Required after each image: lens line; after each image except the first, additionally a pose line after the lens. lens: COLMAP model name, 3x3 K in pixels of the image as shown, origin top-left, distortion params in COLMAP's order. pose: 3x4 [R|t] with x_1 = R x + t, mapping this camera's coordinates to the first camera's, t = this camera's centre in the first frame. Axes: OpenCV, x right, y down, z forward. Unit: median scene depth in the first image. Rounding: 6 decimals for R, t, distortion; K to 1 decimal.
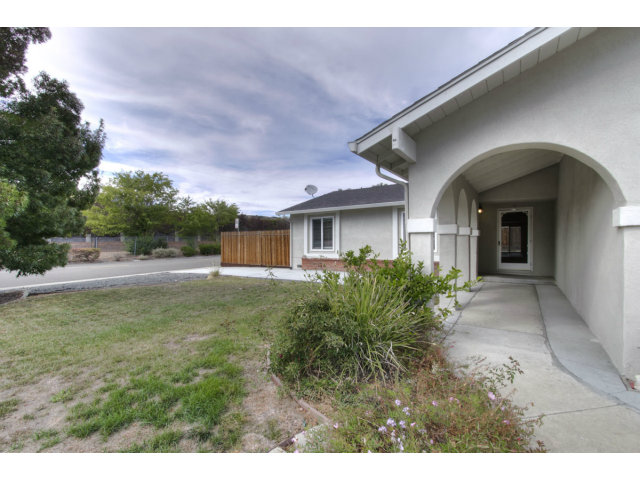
lens RADIAL K [[295.2, 0, 316.3], [0, 295.2, 249.1], [0, 0, 1]] dist [0.001457, 0.000821]
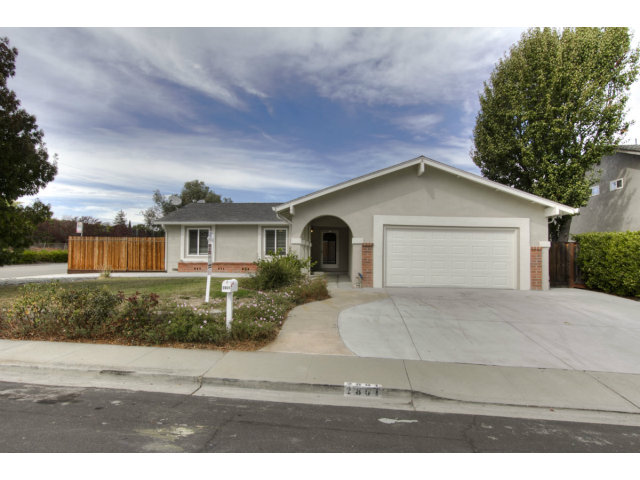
lens RADIAL K [[295.2, 0, 316.3], [0, 295.2, 249.1], [0, 0, 1]] dist [0.001457, 0.000821]
pose [[0.858839, 0.021287, 0.511803, -0.184144], [-0.003334, 0.999347, -0.035970, 0.018827], [-0.512235, 0.029186, 0.858349, -0.290702]]
